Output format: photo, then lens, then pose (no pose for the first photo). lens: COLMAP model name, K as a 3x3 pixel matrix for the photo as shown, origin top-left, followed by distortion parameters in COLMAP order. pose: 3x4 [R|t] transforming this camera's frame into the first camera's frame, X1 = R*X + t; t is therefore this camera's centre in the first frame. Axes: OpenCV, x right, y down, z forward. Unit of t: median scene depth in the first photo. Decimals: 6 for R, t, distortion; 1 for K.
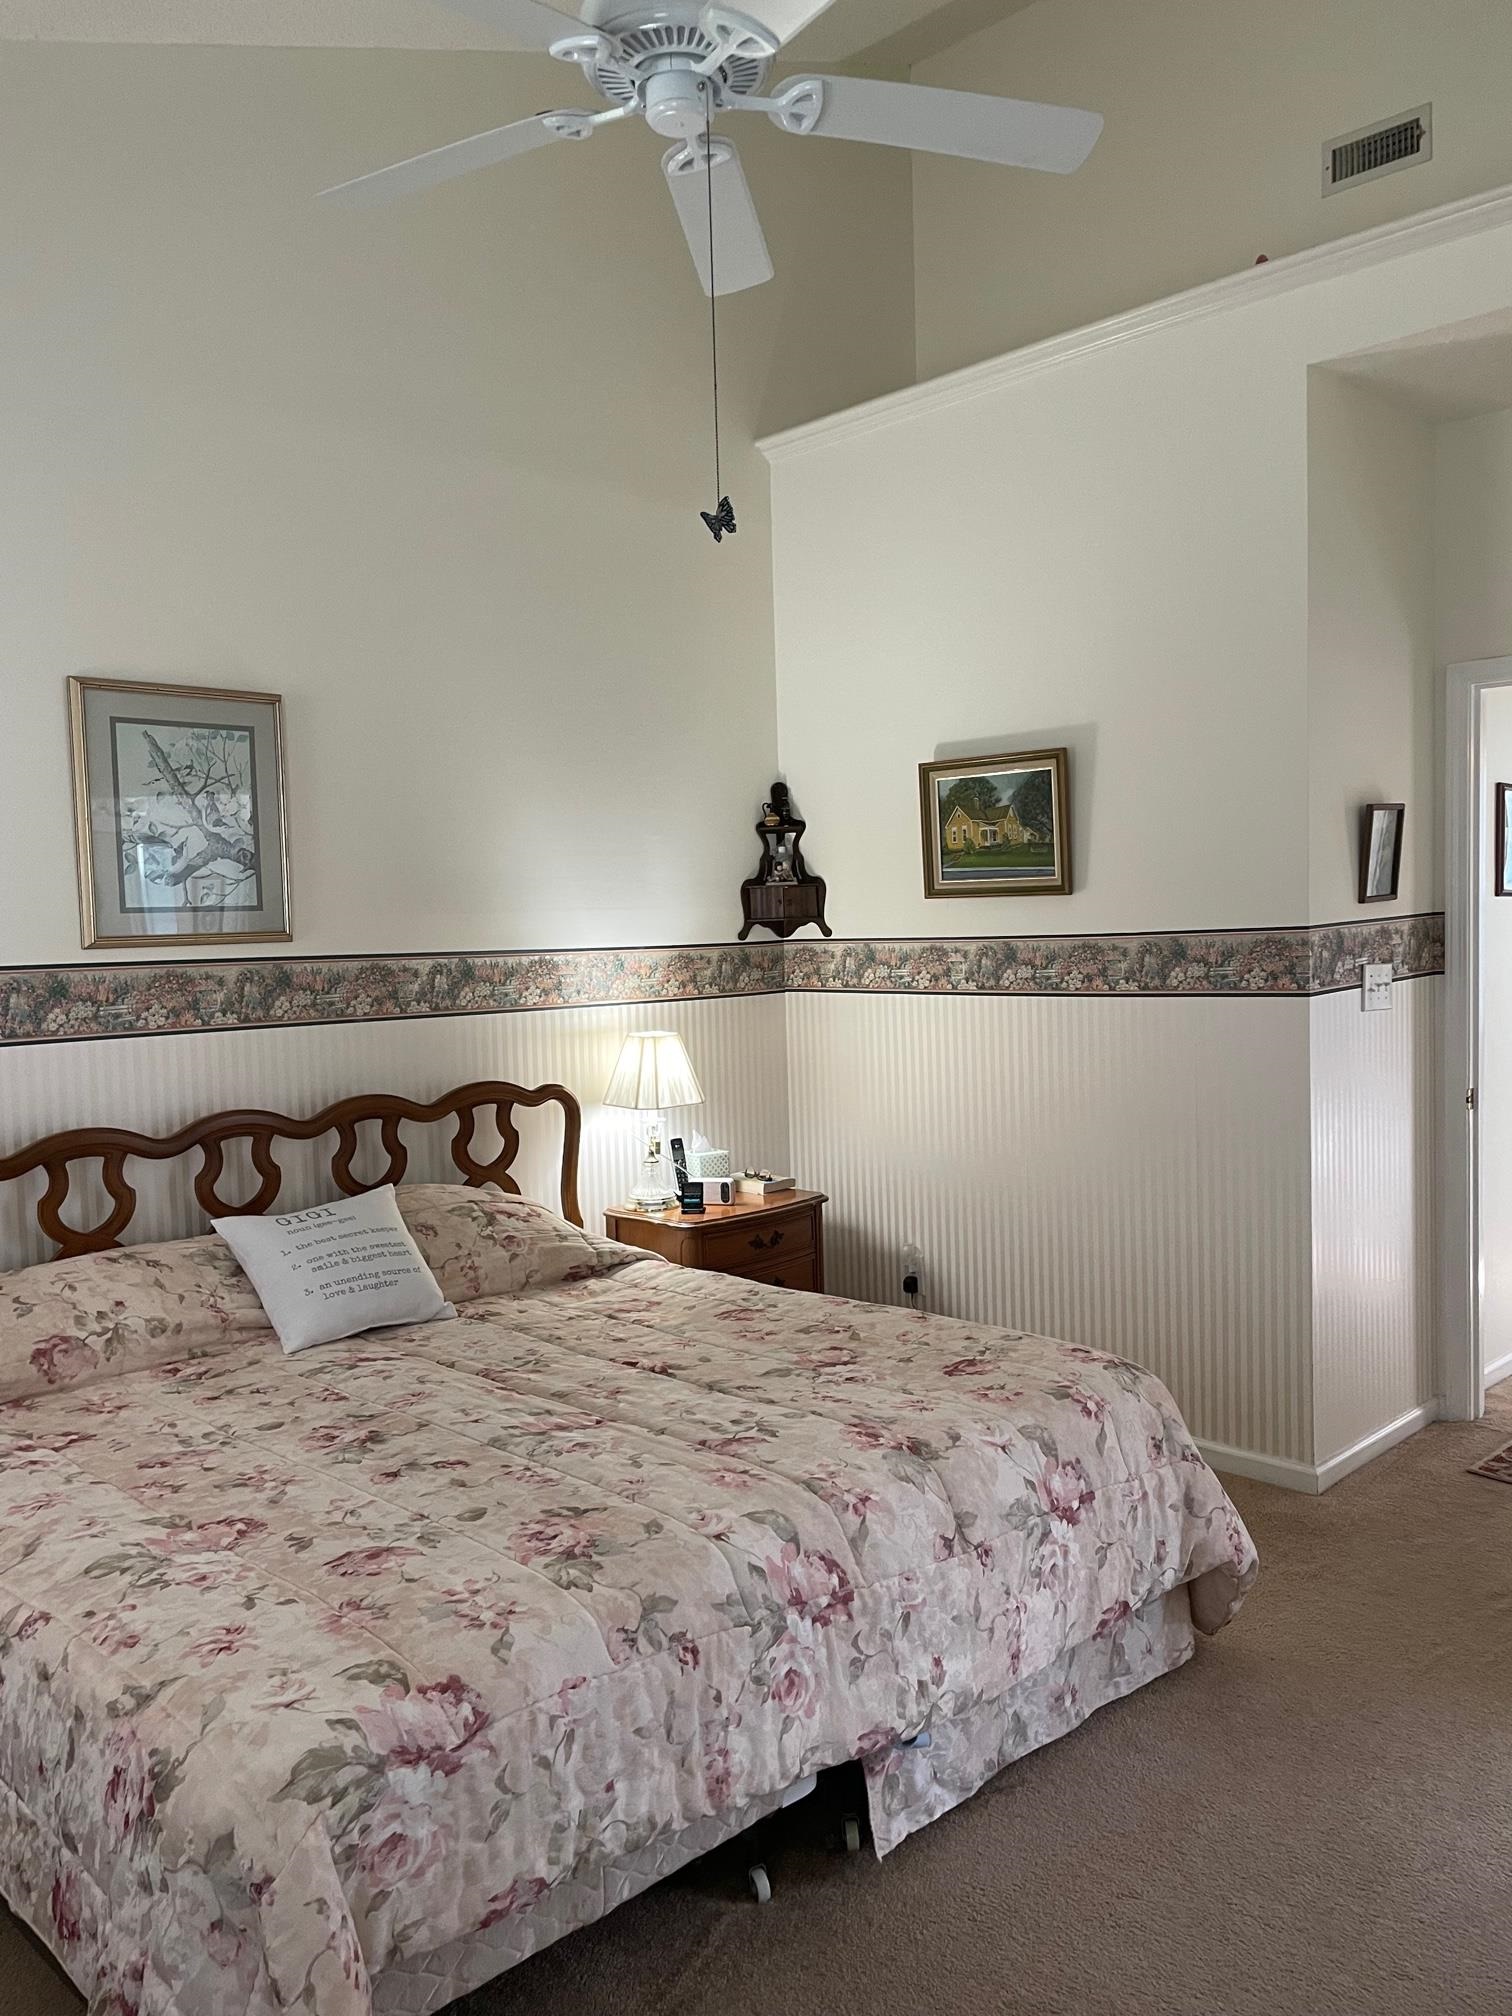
lens RADIAL K [[1514.3, 0, 746.7], [0, 1514.3, 1008.2], [0, 0, 1]] dist [0.090495, -0.125669]
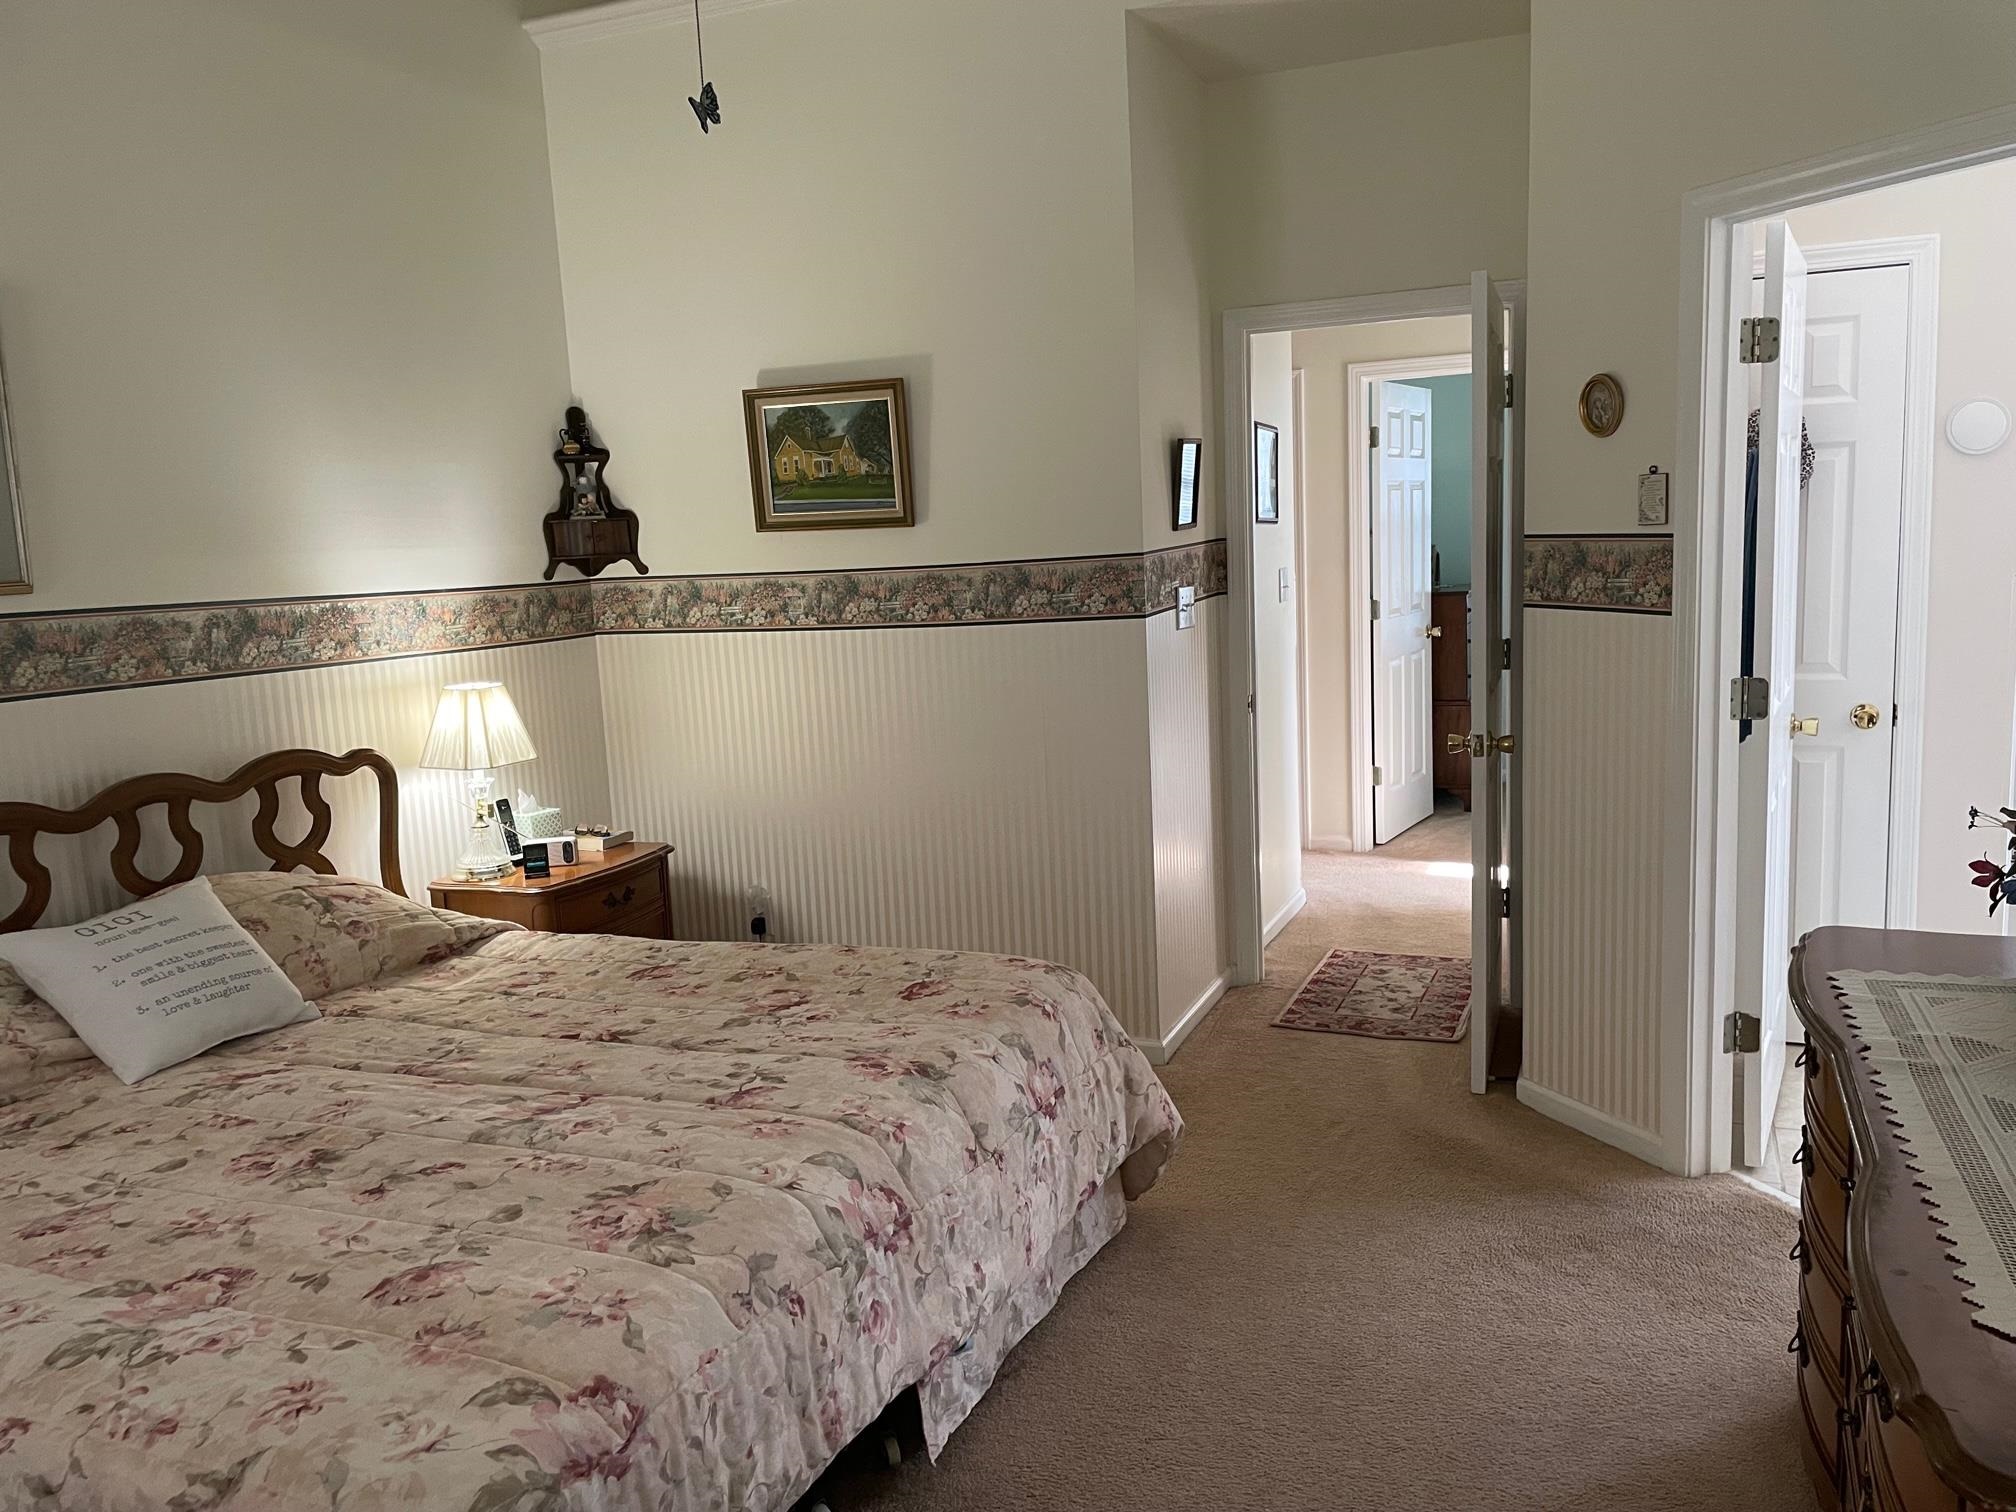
lens RADIAL K [[1517.3, 0, 1015.7], [0, 1517.3, 757.3], [0, 0, 1]] dist [0.097866, -0.137128]
pose [[0.920196, -0.071968, 0.384786, -0.176550], [0.044678, 0.995840, 0.079410, 0.001778], [-0.388900, -0.055881, 0.919584, 0.045125]]
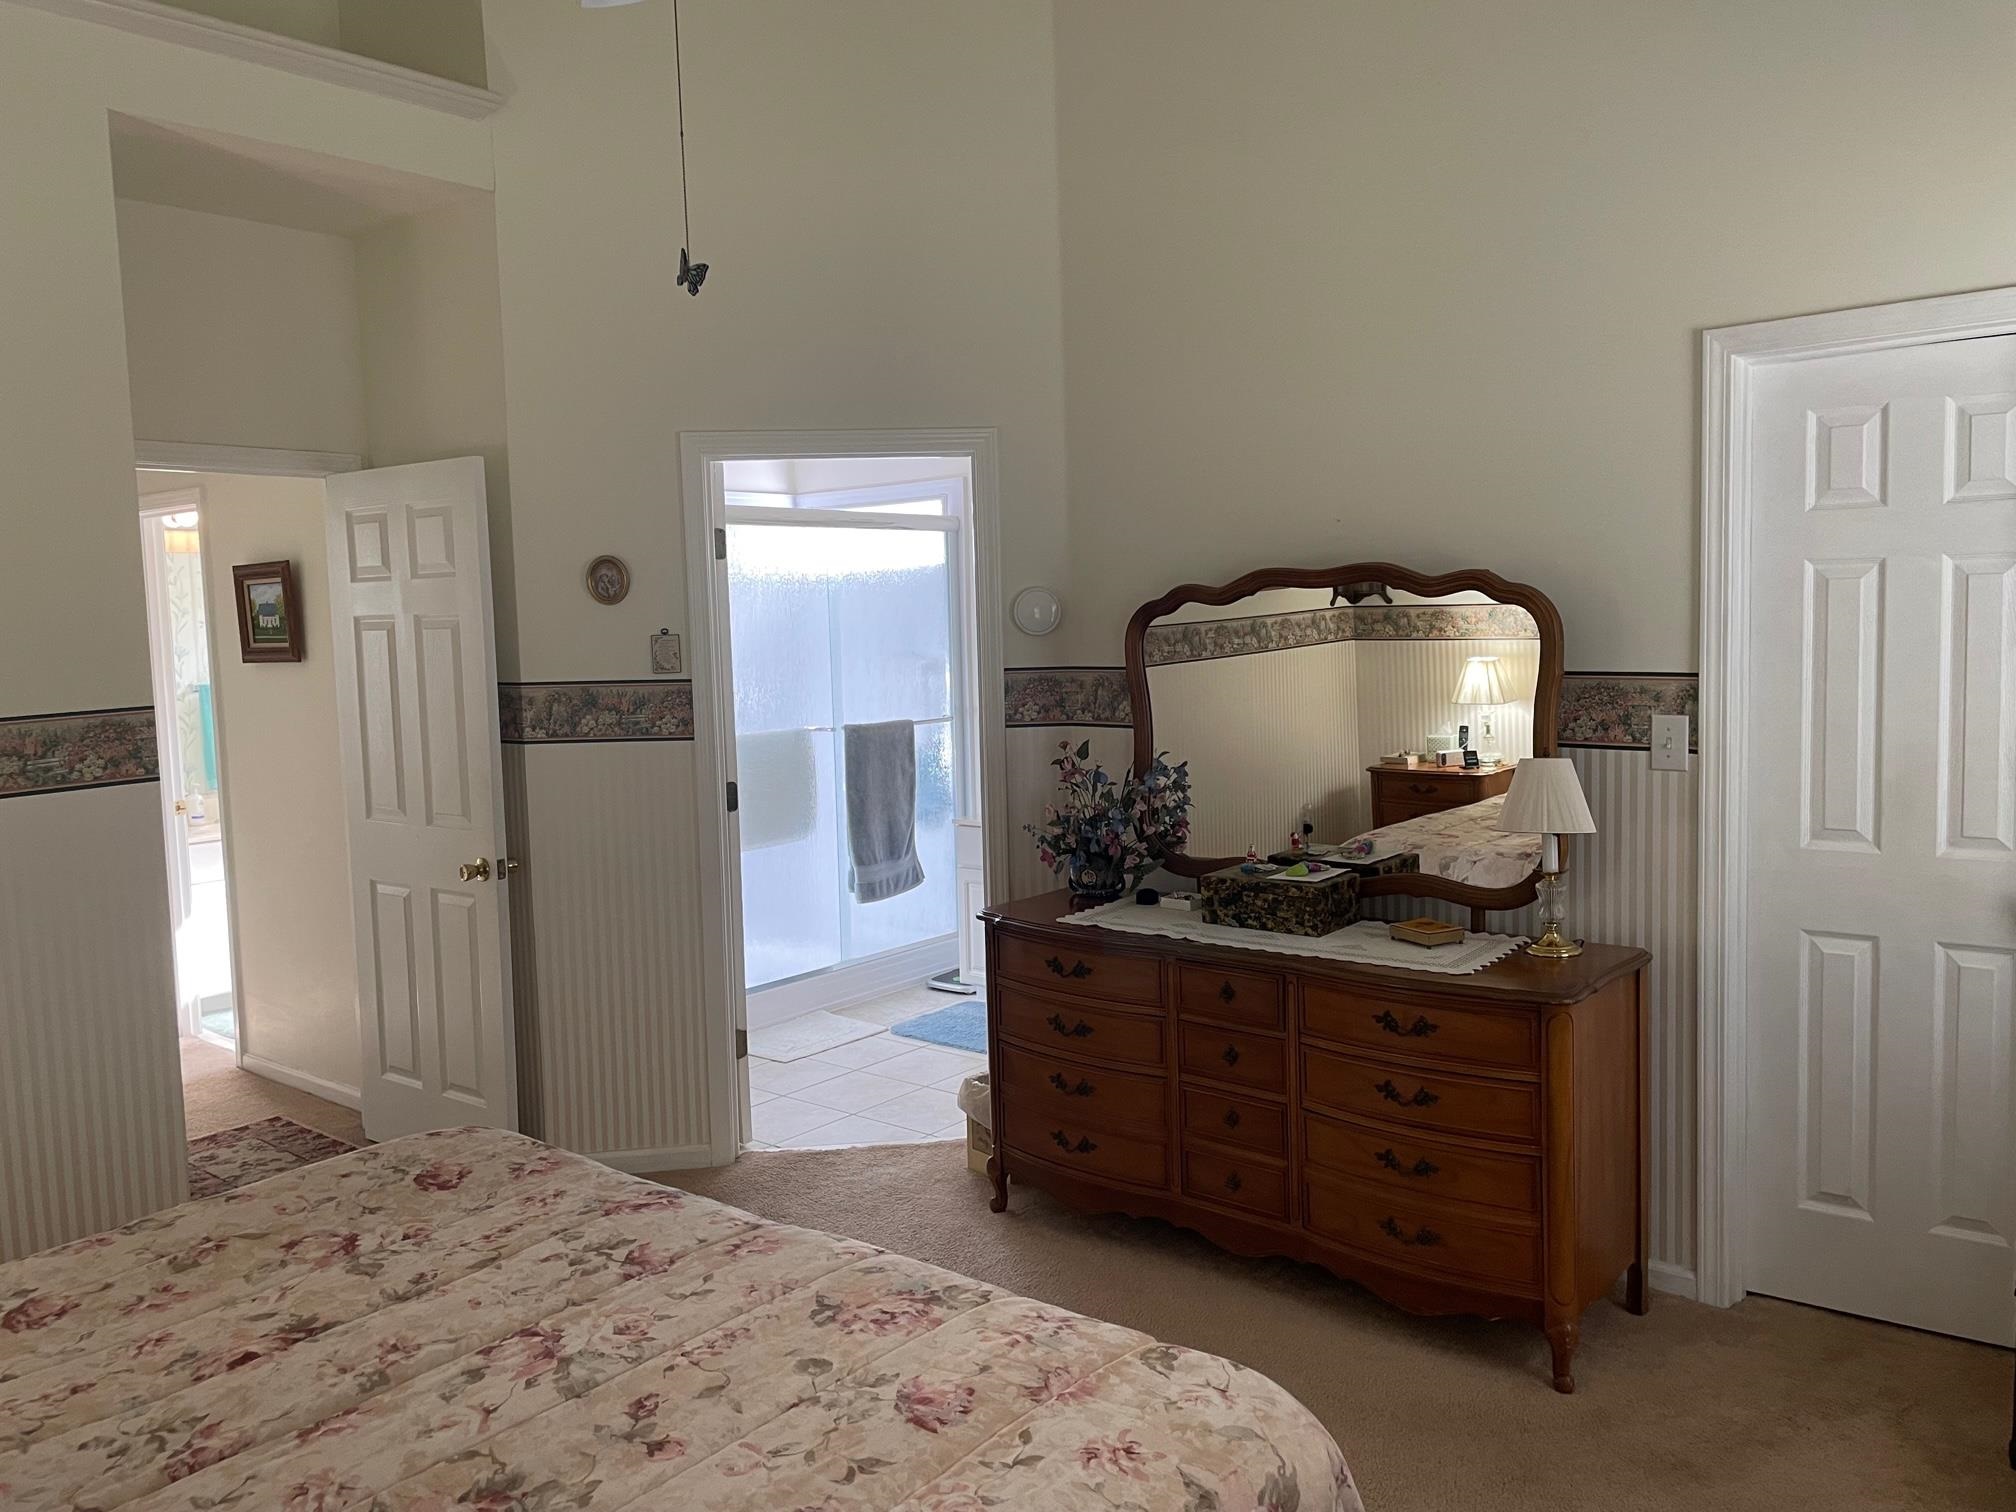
lens RADIAL K [[1528.6, 0, 1015.9], [0, 1528.6, 738.6], [0, 0, 1]] dist [0.095411, -0.119713]
pose [[-0.092294, -0.051625, 0.994393, -0.795417], [0.095391, 0.993603, 0.060438, -0.051210], [-0.991152, 0.100434, -0.086779, 0.701455]]
